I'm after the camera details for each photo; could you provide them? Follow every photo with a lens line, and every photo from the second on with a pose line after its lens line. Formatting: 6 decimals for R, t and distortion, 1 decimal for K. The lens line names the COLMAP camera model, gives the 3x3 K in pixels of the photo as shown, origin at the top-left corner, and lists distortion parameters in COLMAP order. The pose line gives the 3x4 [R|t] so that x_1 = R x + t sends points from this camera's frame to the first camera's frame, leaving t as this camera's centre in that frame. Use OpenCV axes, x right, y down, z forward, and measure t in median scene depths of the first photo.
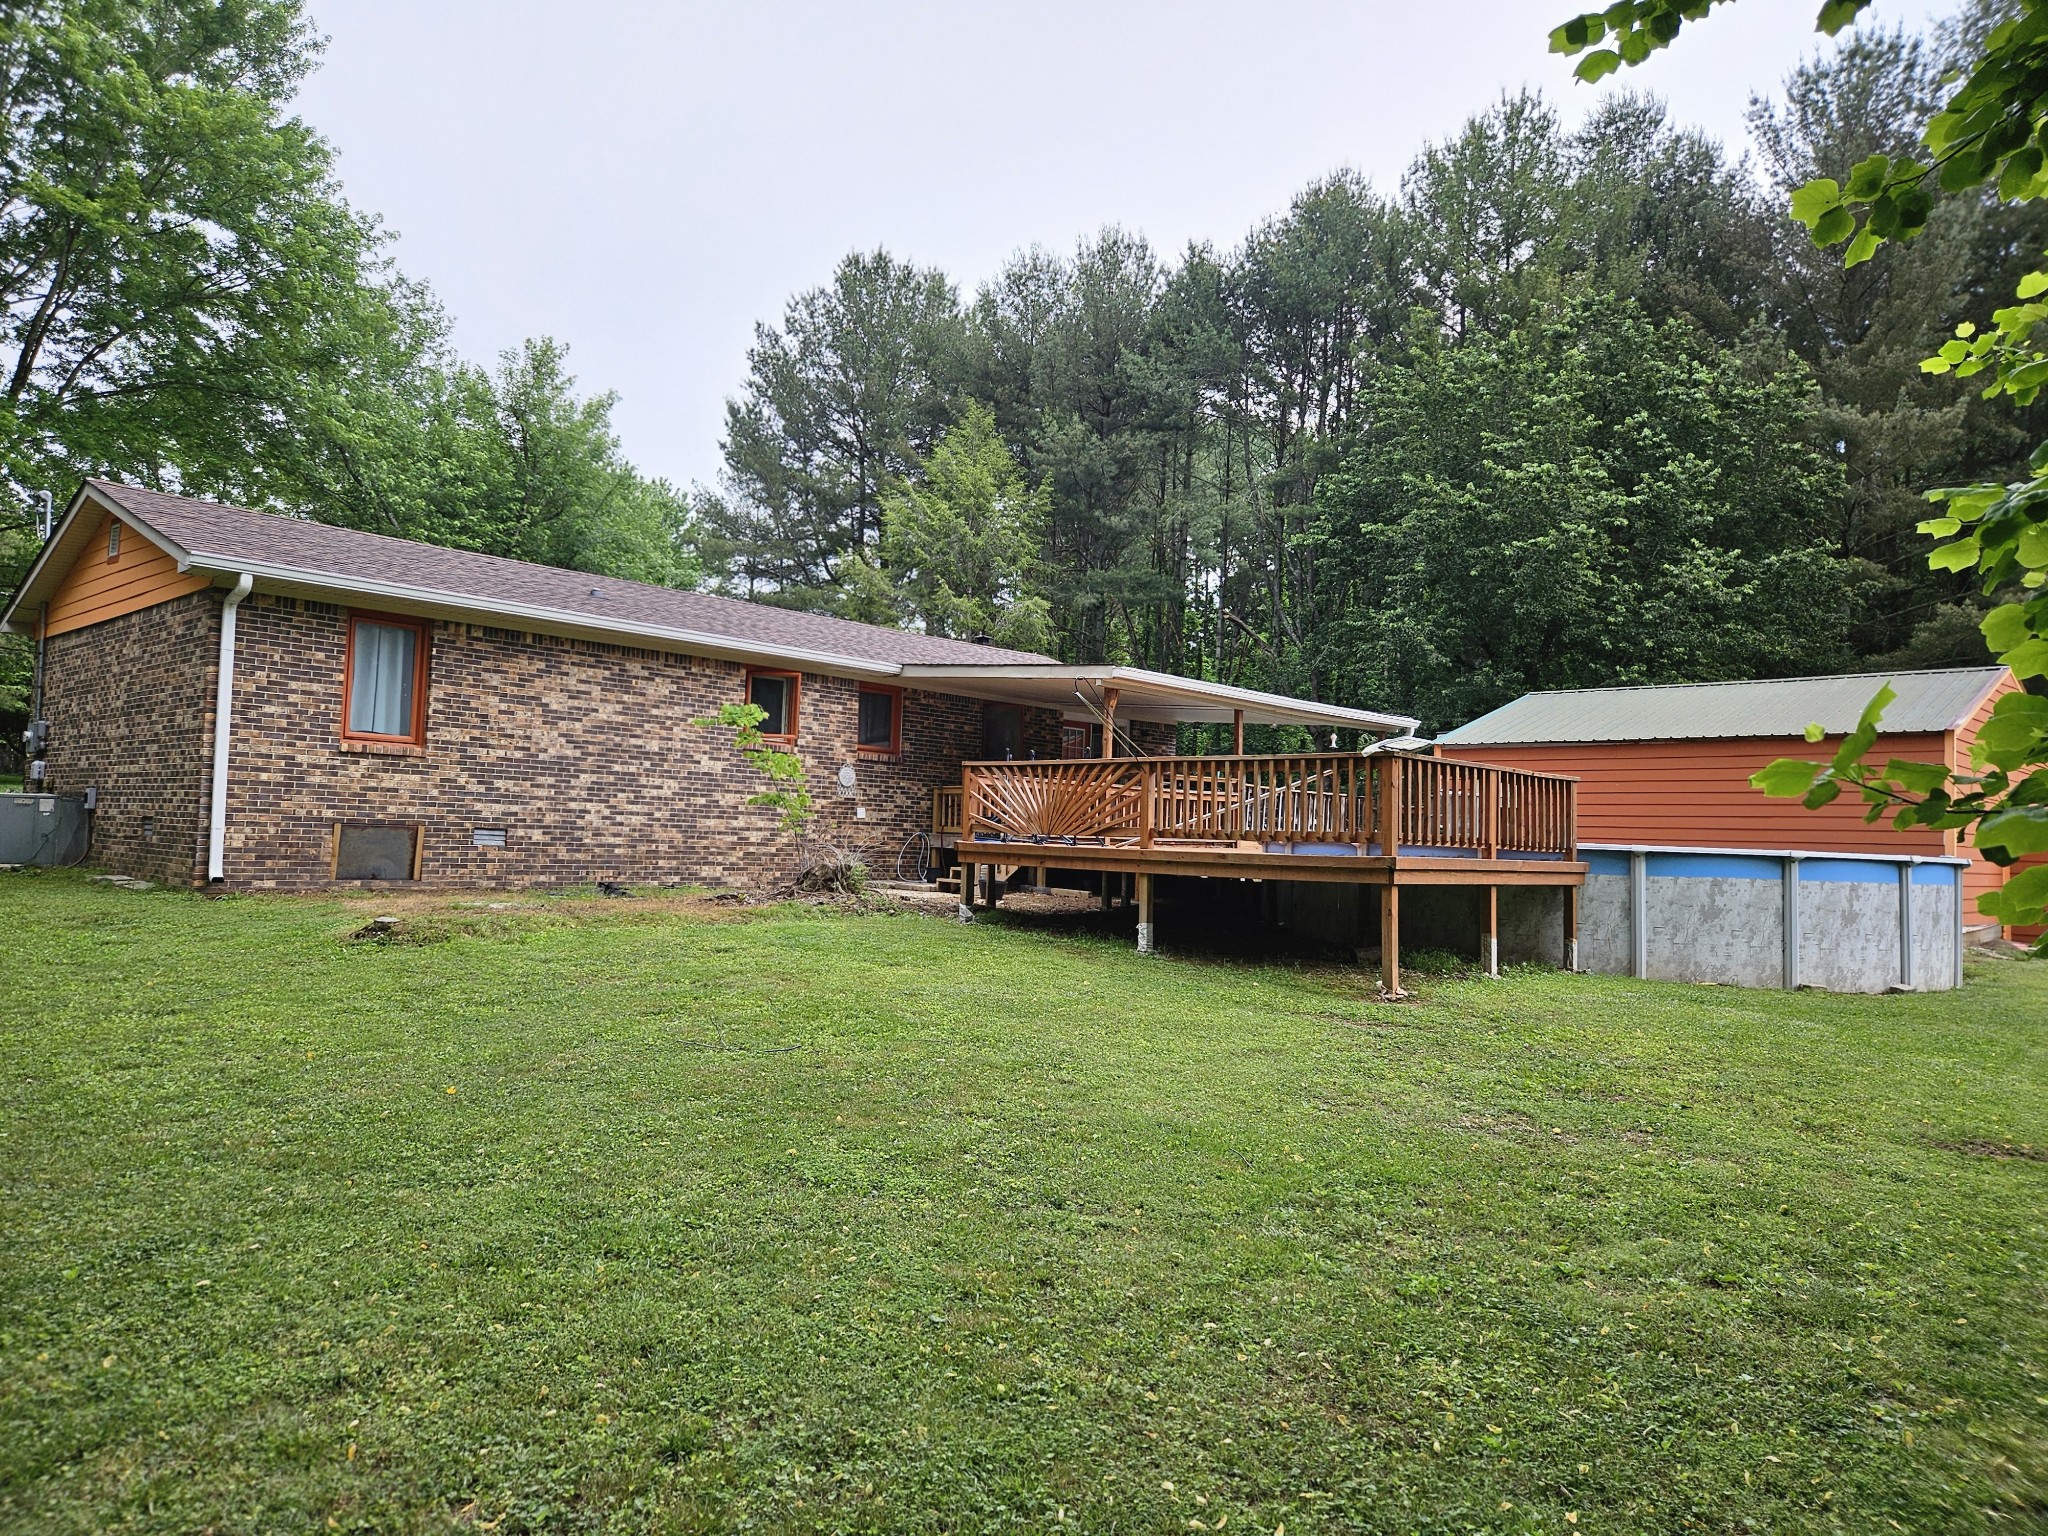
lens RADIAL K [[1368.2, 0, 1015.7], [0, 1368.2, 764.1], [0, 0, 1]] dist [0.066605, -0.054706]
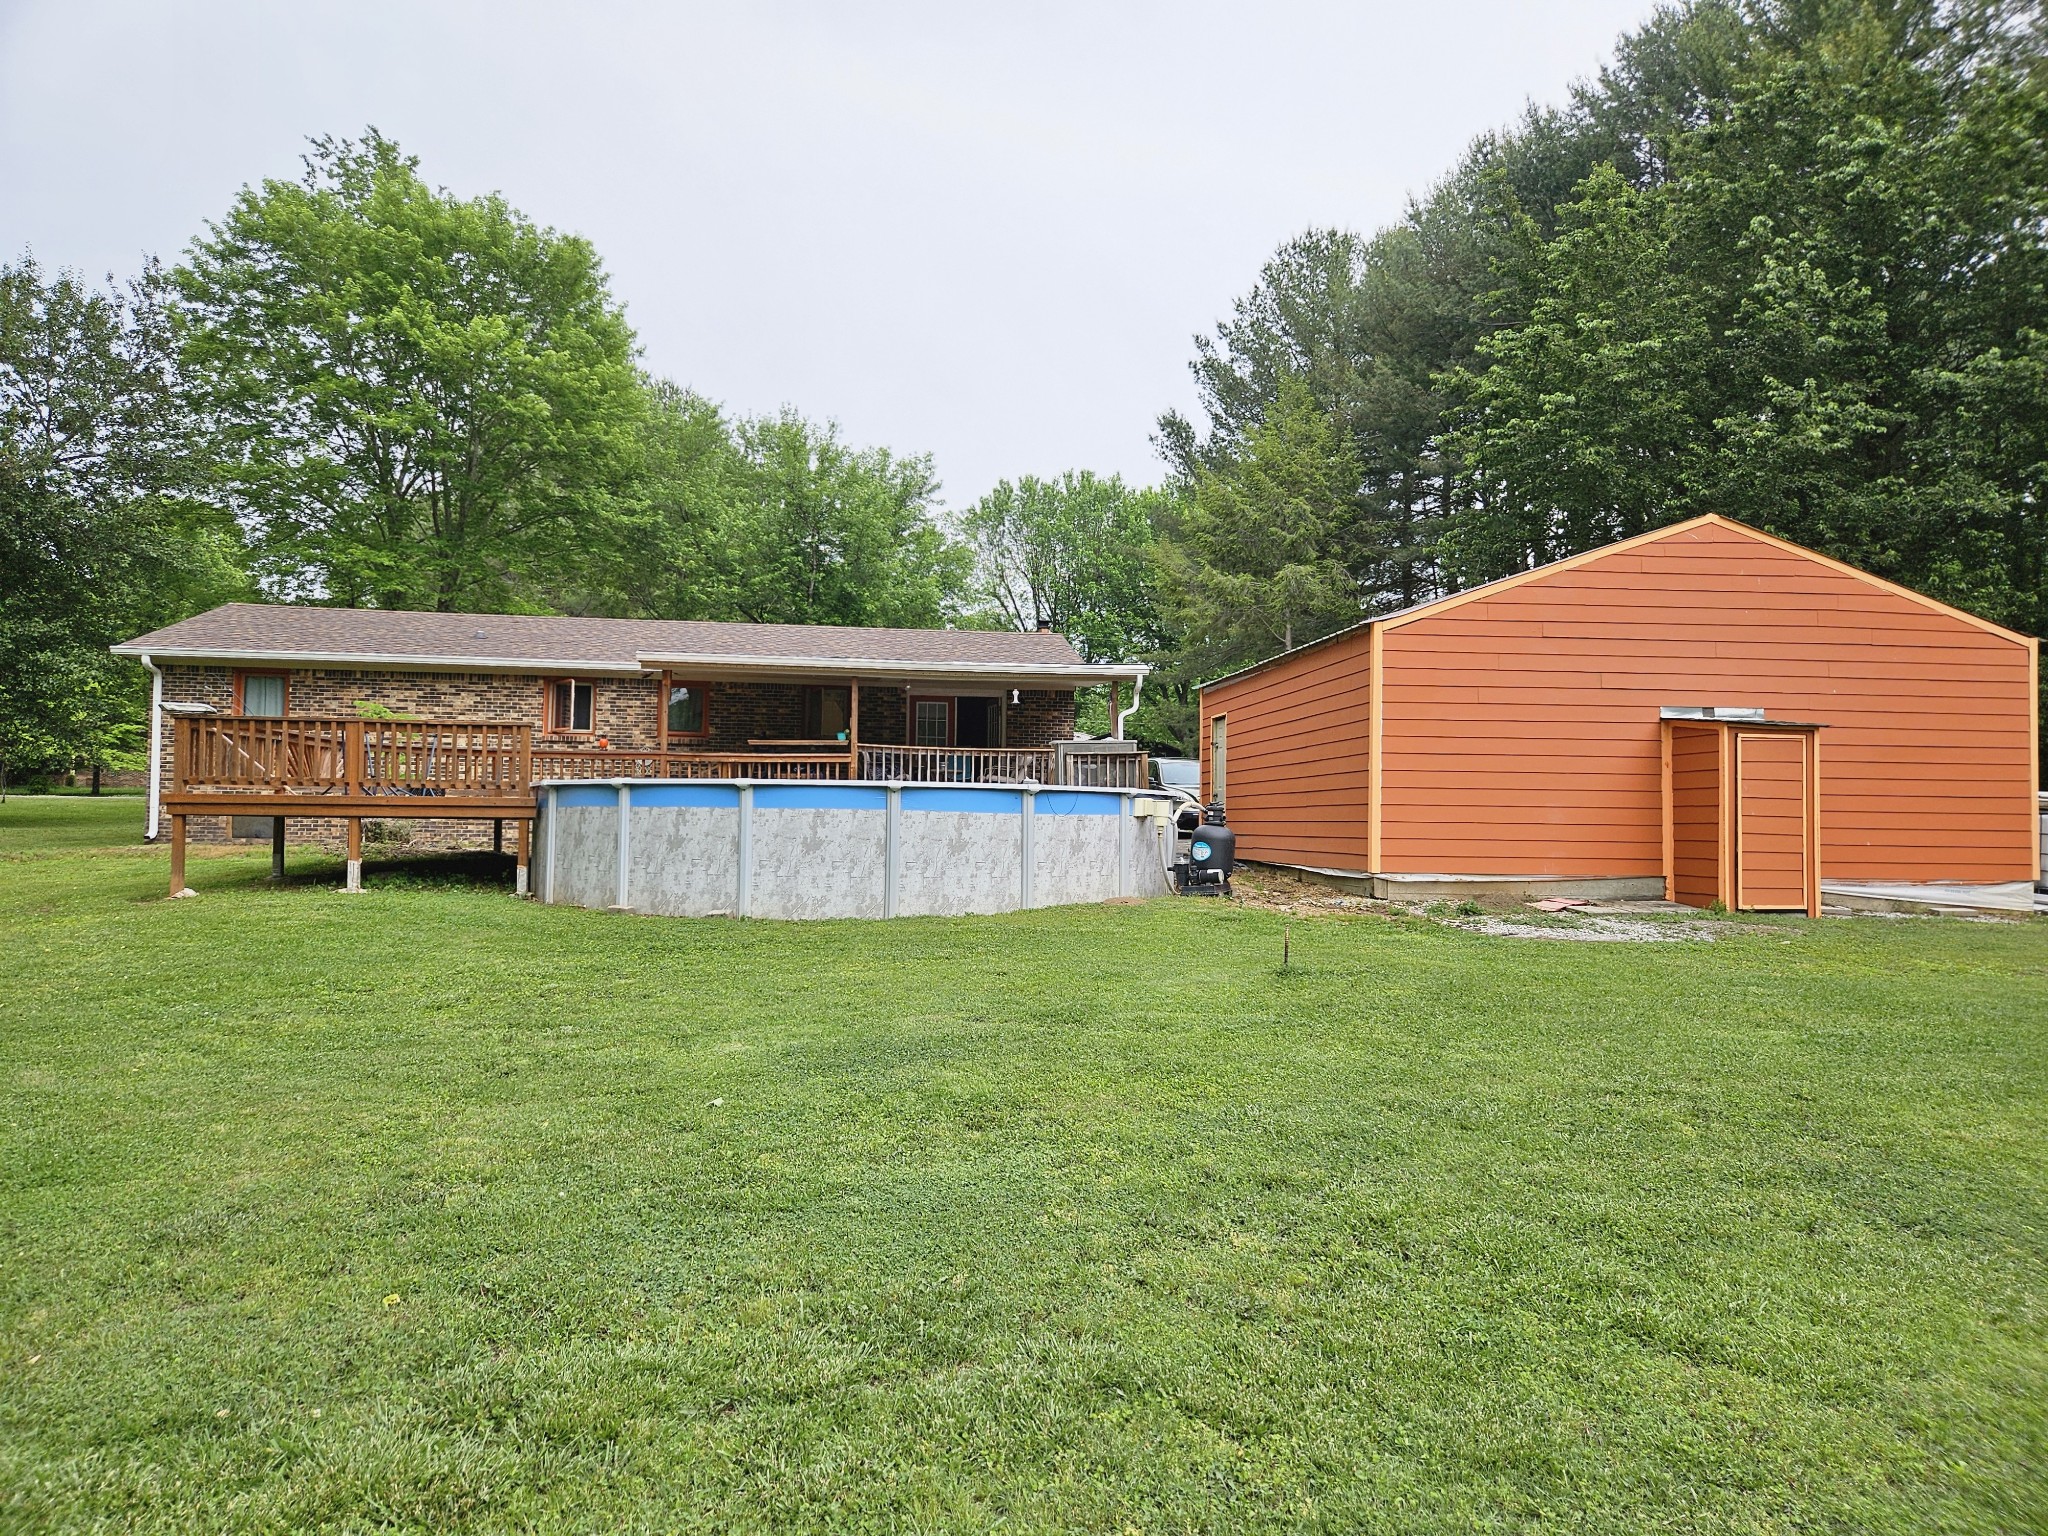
lens RADIAL K [[1368.2, 0, 1015.7], [0, 1368.2, 764.1], [0, 0, 1]] dist [0.066605, -0.054706]
pose [[0.786523, -0.050972, -0.615454, 1.072625], [0.050254, 0.998566, -0.018478, 0.064845], [0.615513, -0.016396, 0.787956, 0.262656]]
